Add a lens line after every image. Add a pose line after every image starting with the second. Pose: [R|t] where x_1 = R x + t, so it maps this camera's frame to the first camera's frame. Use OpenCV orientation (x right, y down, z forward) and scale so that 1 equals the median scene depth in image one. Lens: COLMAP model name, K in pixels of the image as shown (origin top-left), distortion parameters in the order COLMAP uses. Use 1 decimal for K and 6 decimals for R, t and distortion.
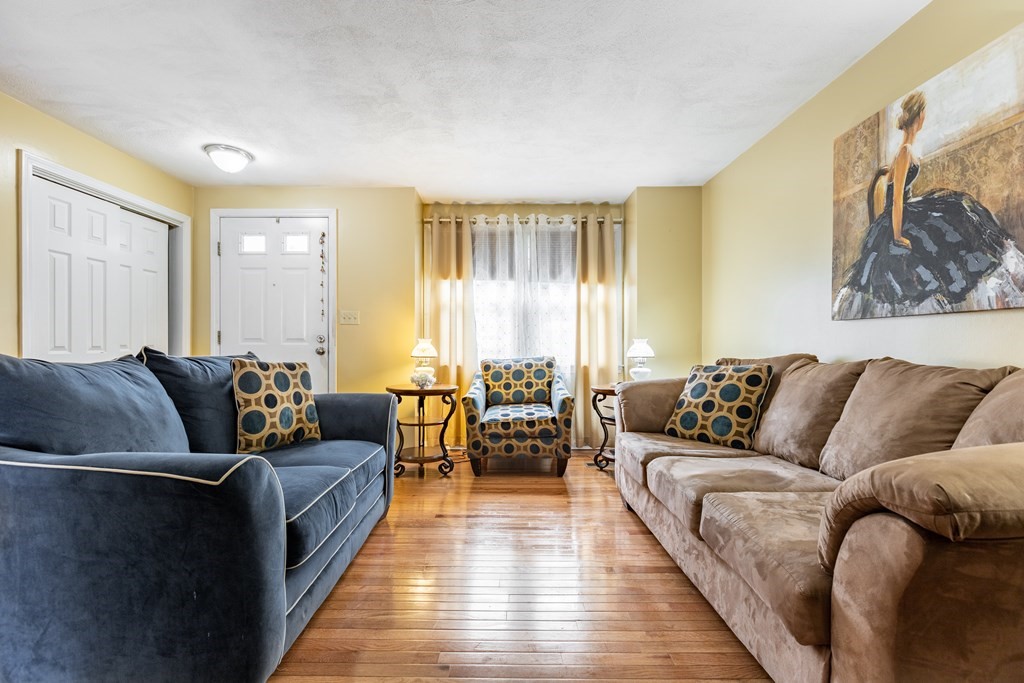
lens RADIAL K [[461.4, 0, 507.8], [0, 461.4, 354.1], [0, 0, 1]] dist [0.001112, -0.000721]
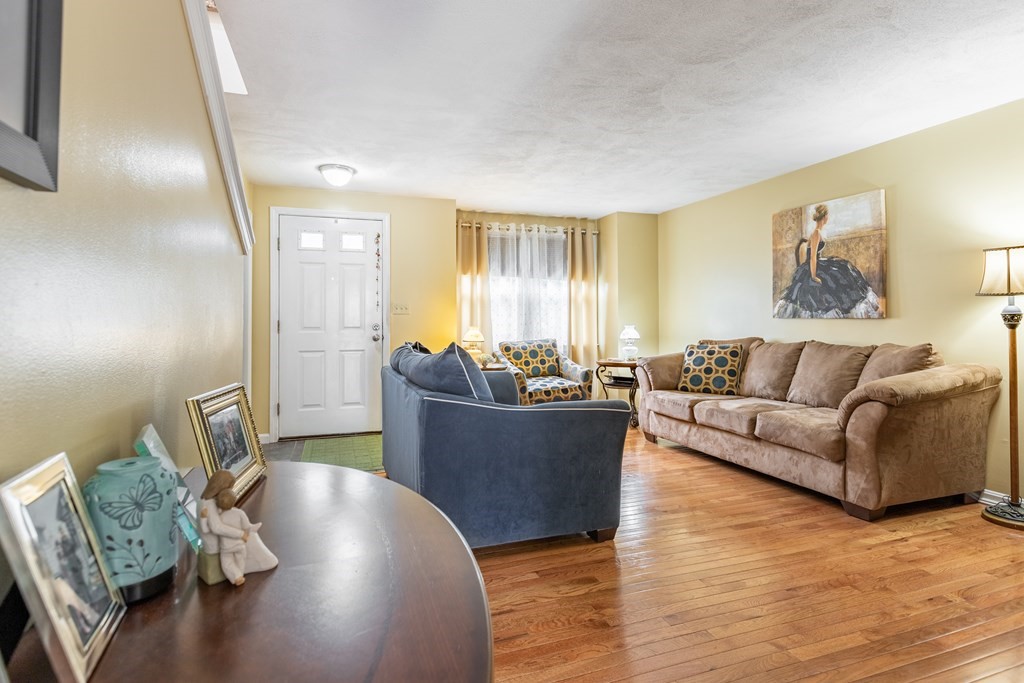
lens RADIAL K [[488.6, 0, 506.9], [0, 488.6, 323.9], [0, 0, 1]] dist [0.000637, 0.000807]
pose [[0.946672, -0.007368, 0.322116, -0.854466], [0.010599, 0.999910, -0.008277, -0.047500], [-0.322026, 0.011250, 0.946664, -0.423756]]
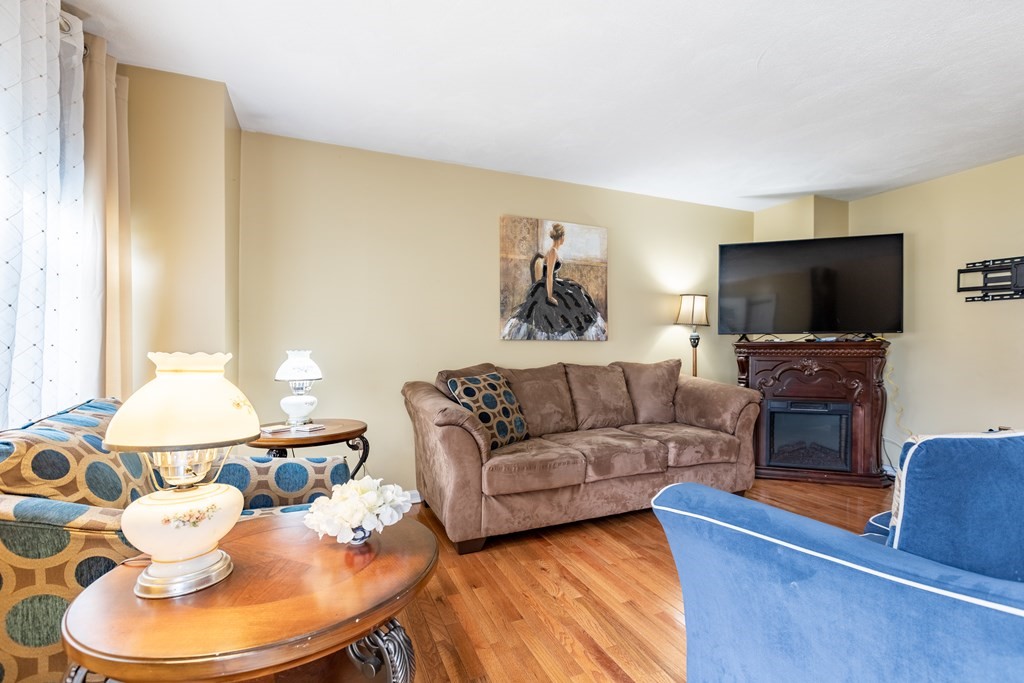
lens RADIAL K [[488.8, 0, 525.6], [0, 488.8, 347.8], [0, 0, 1]] dist [0.001686, 0.000365]
pose [[-0.399168, 0.000688, 0.916877, -0.747938], [0.020278, 0.999762, 0.008077, -0.059076], [-0.916653, 0.021816, -0.399087, 1.585905]]
